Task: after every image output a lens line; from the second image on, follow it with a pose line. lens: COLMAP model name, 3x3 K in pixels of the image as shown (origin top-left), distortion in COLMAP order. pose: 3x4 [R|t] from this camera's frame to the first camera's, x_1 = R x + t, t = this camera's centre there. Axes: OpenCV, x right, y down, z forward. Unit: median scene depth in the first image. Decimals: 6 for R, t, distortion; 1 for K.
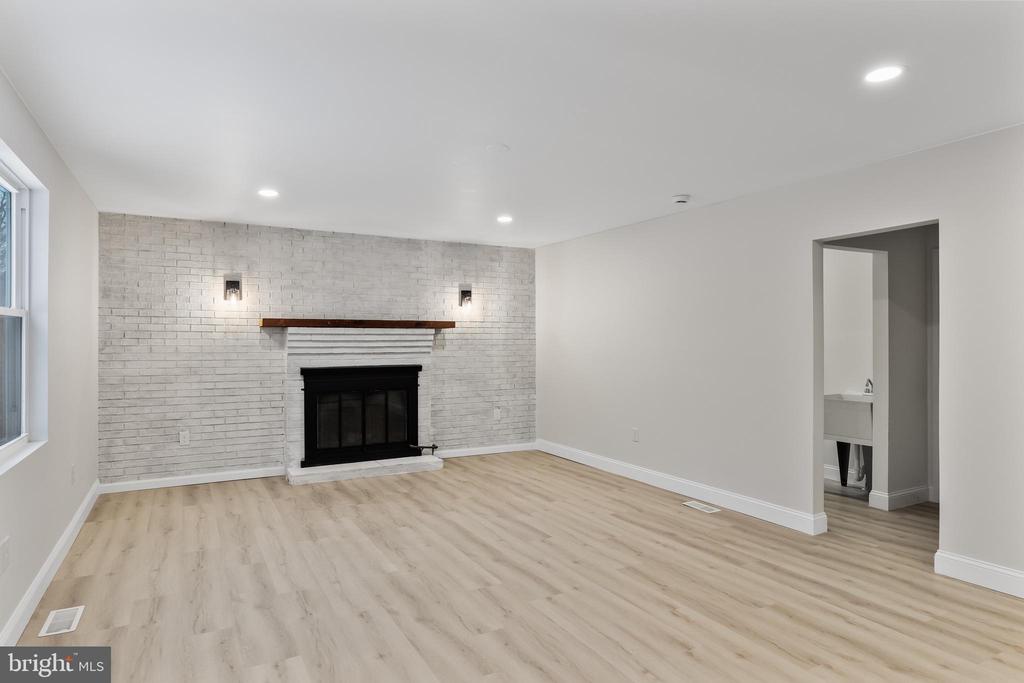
lens RADIAL K [[614.1, 0, 510.9], [0, 614.1, 339.3], [0, 0, 1]] dist [-0.000838, -0.001839]
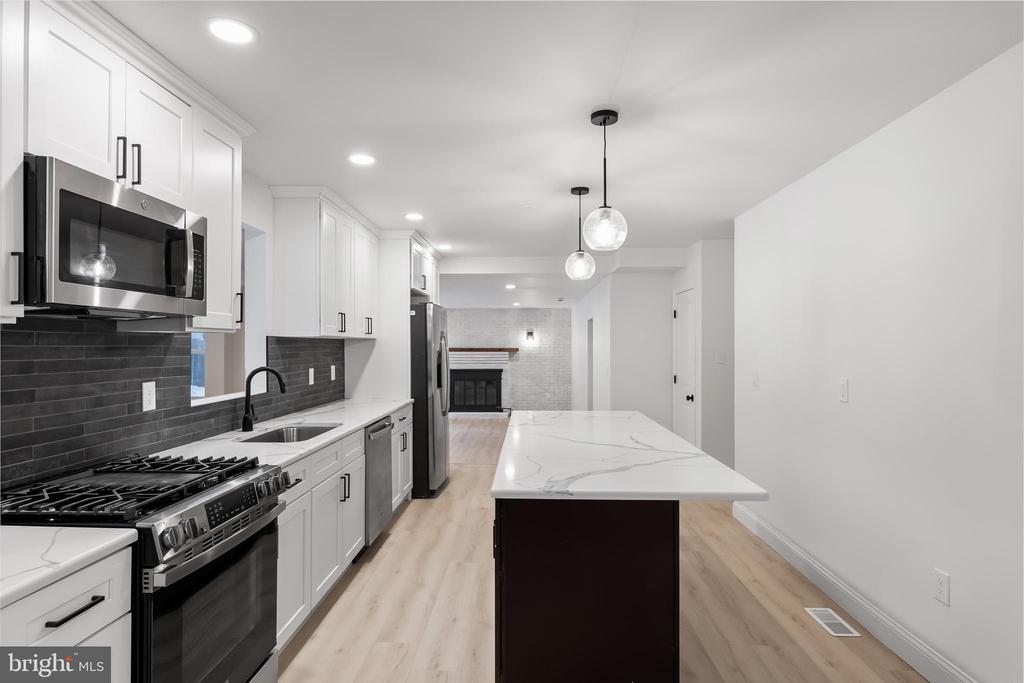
lens RADIAL K [[577.1, 0, 510.1], [0, 577.1, 342.1], [0, 0, 1]] dist [-0.003851, 0.000499]
pose [[0.861448, -0.001948, -0.507841, 0.869418], [-0.000273, 0.999991, -0.004300, -0.041377], [0.507845, 0.003843, 0.861440, -0.679067]]
